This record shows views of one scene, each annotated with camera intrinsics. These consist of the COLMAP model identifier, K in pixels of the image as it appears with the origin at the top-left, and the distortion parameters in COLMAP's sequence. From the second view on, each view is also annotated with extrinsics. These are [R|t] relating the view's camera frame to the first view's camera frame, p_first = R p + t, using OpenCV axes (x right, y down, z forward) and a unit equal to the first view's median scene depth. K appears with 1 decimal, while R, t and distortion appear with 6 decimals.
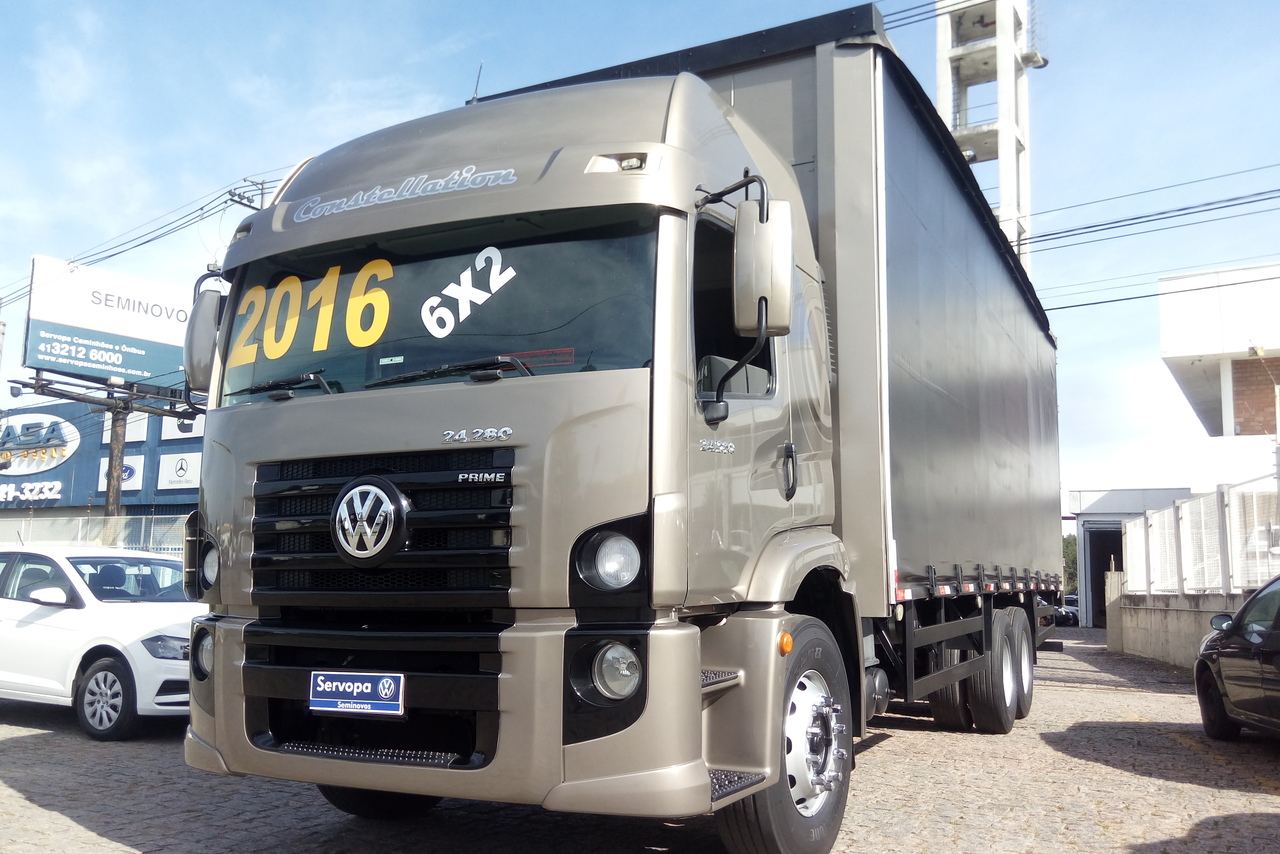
lens RADIAL K [[1072.2, 0, 642.1], [0, 1072.2, 460.1], [0, 0, 1]] dist [0.095072, -0.199207]
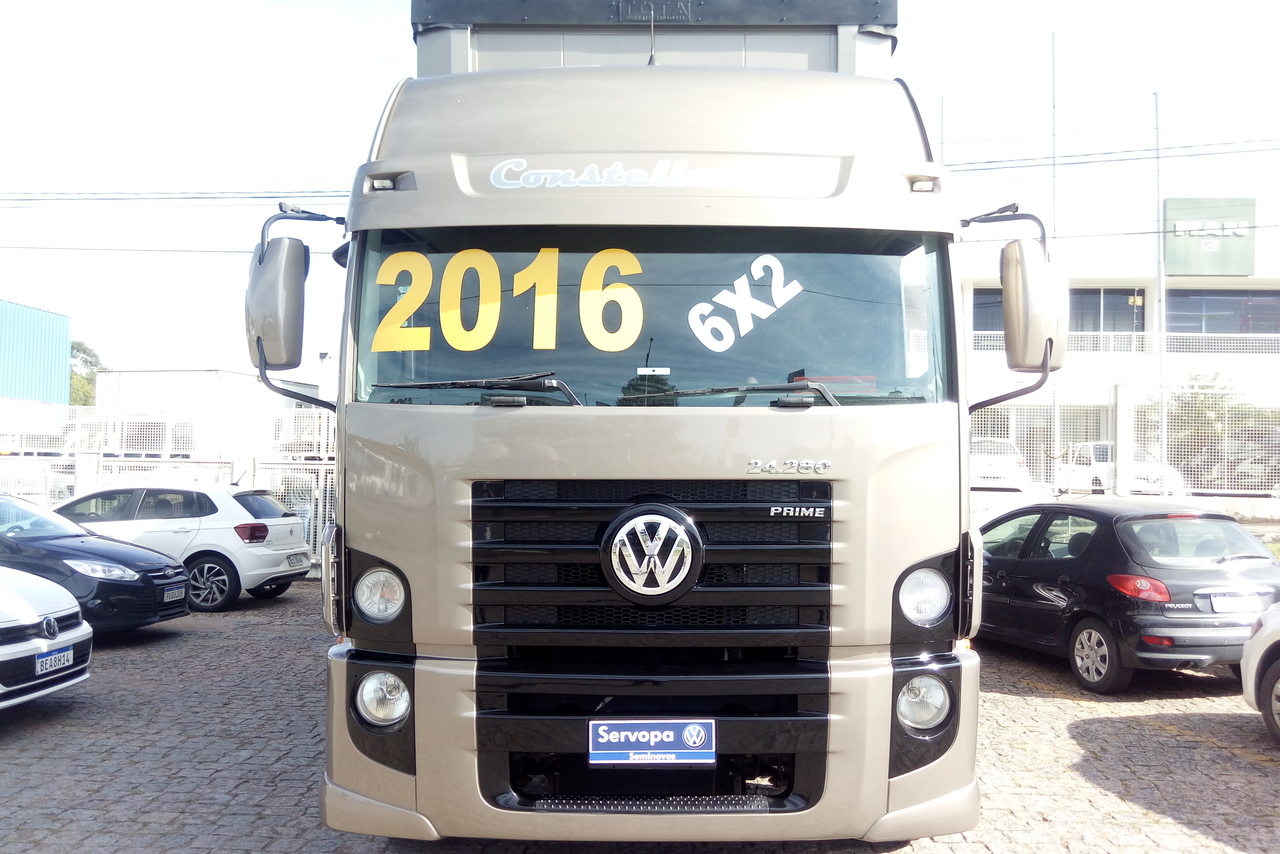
lens RADIAL K [[1072.2, 0, 642.1], [0, 1072.2, 460.1], [0, 0, 1]] dist [0.095072, -0.199207]
pose [[0.897190, 0.000090, 0.441645, -0.667740], [-0.050549, 0.993449, 0.102487, -0.115361], [-0.438743, -0.114275, 0.891317, 0.209284]]
